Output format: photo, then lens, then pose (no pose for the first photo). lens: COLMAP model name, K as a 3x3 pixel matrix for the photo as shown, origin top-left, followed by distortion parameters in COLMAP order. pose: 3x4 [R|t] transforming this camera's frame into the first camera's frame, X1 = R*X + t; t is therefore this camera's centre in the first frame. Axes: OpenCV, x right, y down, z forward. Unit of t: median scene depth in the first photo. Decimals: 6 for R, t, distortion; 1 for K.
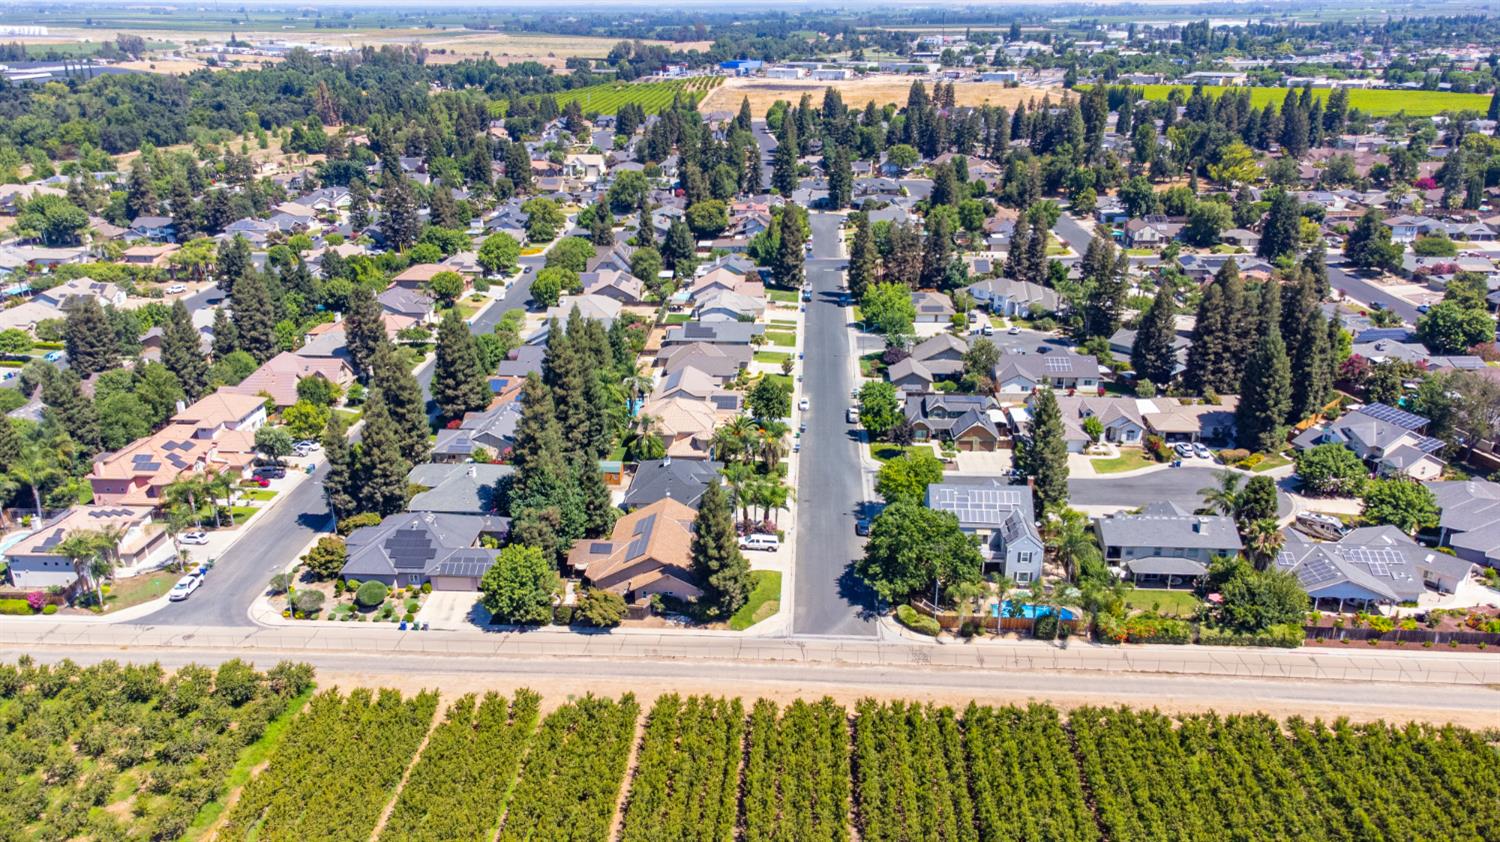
lens RADIAL K [[1121.6, 0, 750.0], [0, 1121.6, 421.0], [0, 0, 1]] dist [0.048871, 0.029951]
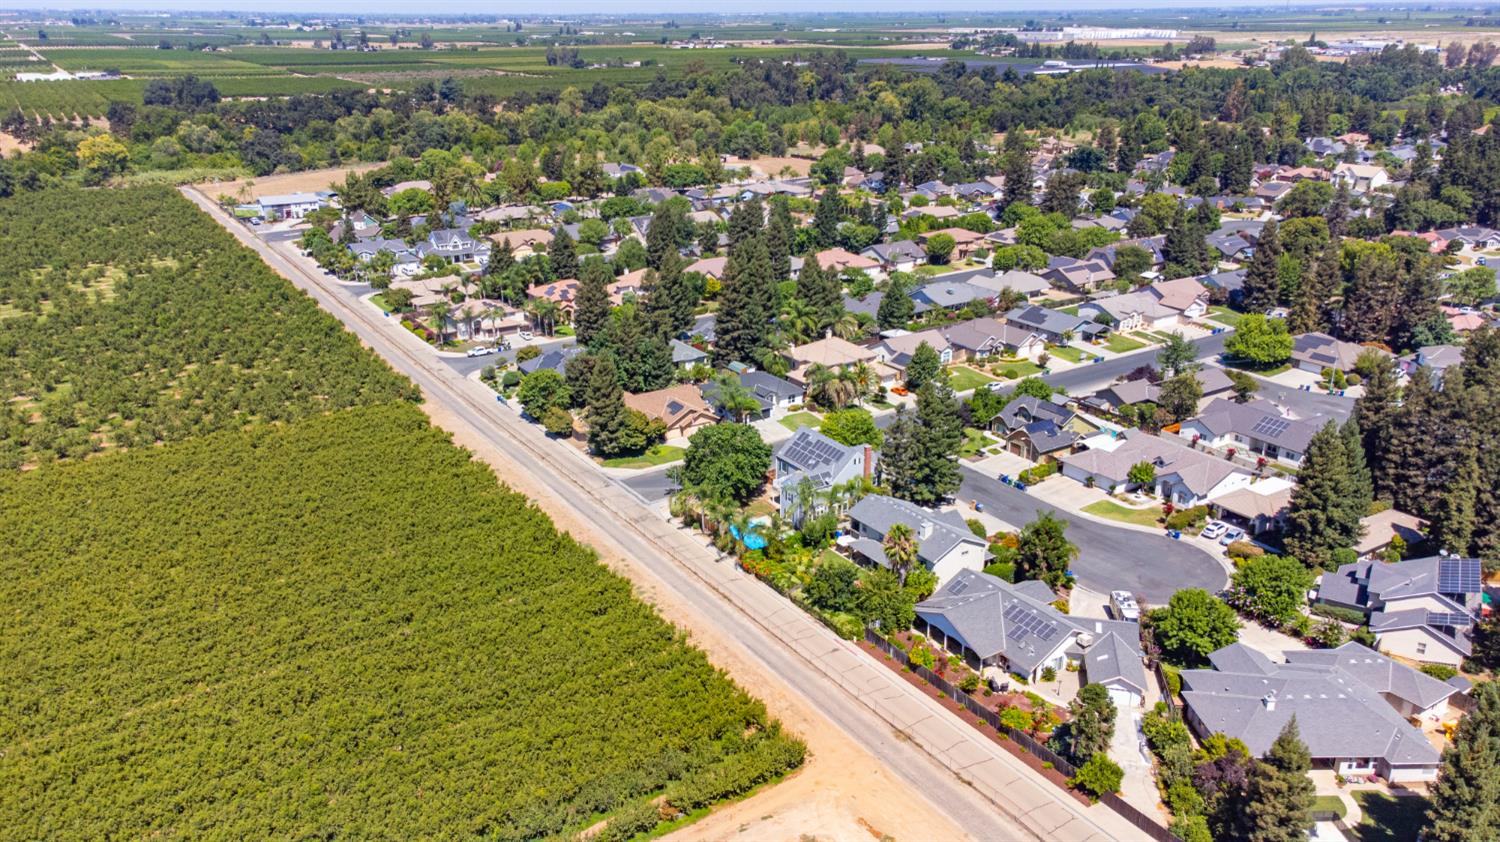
lens RADIAL K [[1108.1, 0, 750.0], [0, 1108.1, 421.0], [0, 0, 1]] dist [0.047696, 0.005610]
pose [[0.597882, 0.276995, -0.752204, 0.747084], [-0.274112, 0.952475, 0.132869, -0.064564], [0.753259, 0.126748, 0.645395, 0.176817]]
